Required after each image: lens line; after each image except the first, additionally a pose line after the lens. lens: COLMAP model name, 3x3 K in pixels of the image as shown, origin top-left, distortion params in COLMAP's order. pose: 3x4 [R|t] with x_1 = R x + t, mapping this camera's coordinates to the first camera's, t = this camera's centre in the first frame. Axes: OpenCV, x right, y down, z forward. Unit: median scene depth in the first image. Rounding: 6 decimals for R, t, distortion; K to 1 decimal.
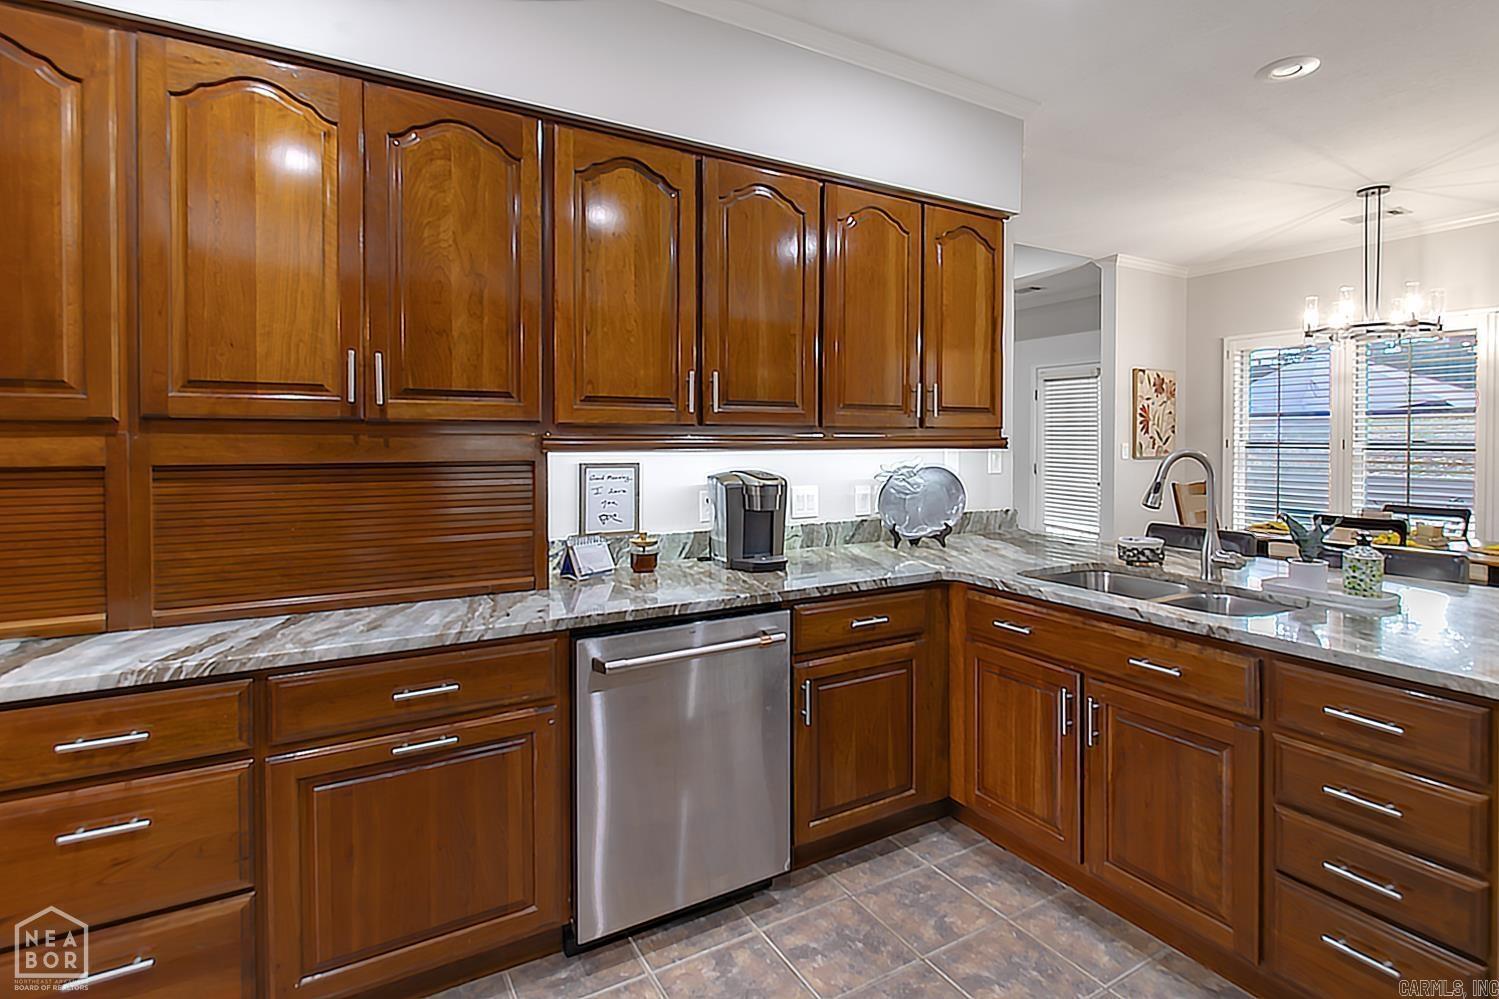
lens RADIAL K [[740.7, 0, 751.1], [0, 740.7, 442.1], [0, 0, 1]] dist [0.000597, 0.000030]
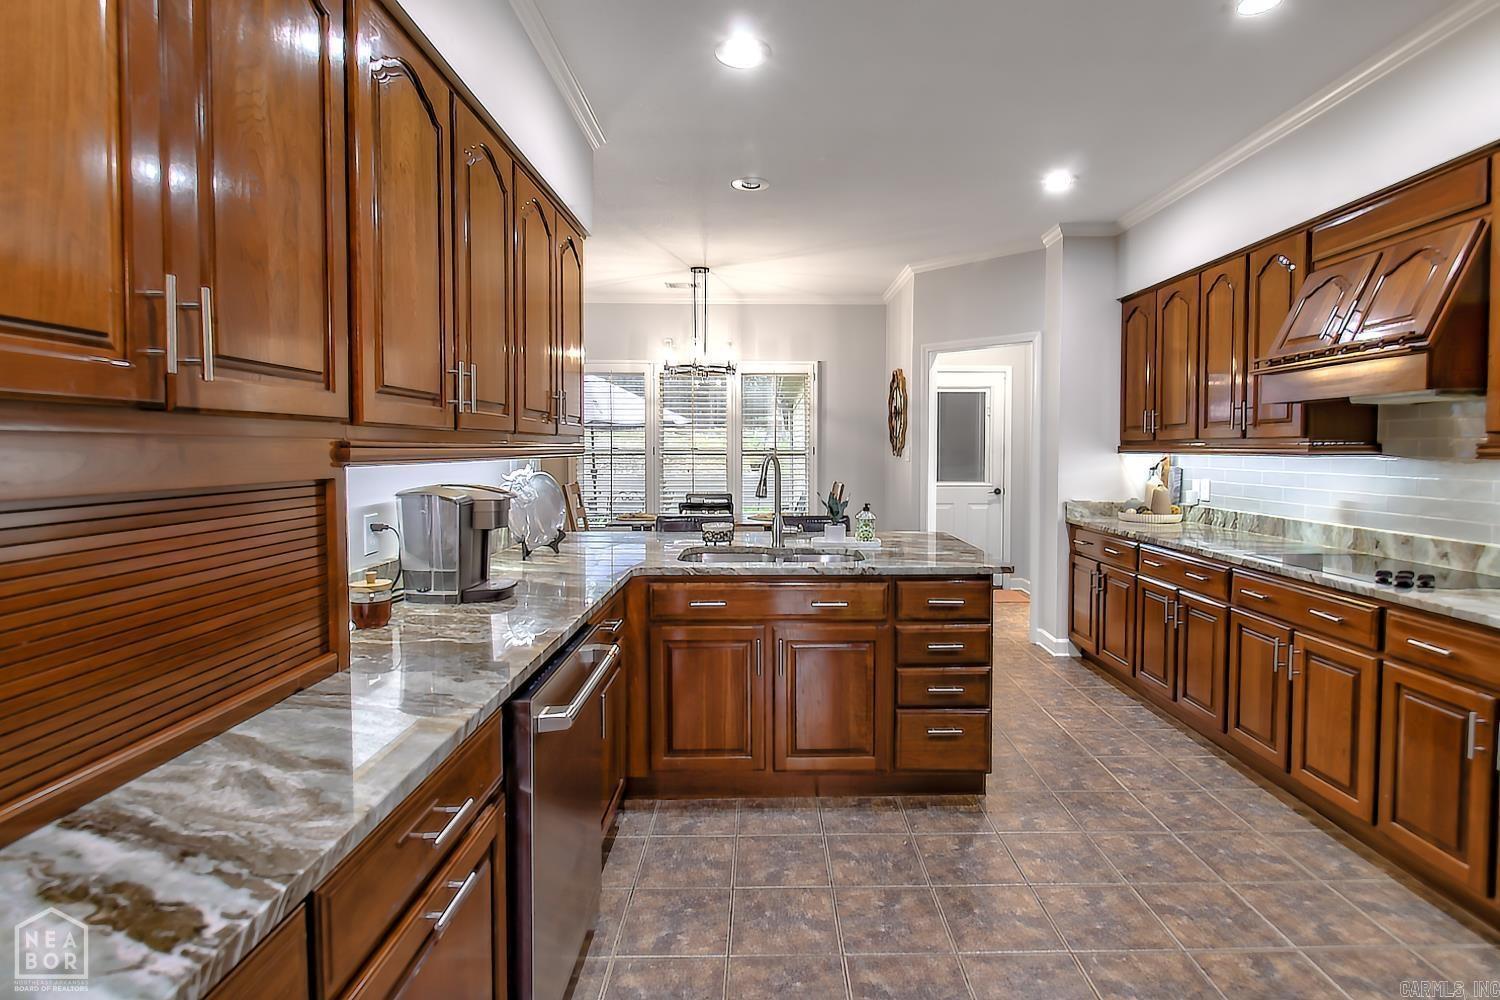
lens RADIAL K [[757.1, 0, 796.5], [0, 757.1, 465.7], [0, 0, 1]] dist [0.001186, 0.000322]
pose [[0.476394, -0.020210, 0.879000, -0.726880], [-0.000457, 0.999730, 0.023234, -0.002361], [-0.879232, -0.011470, 0.476256, 0.327552]]
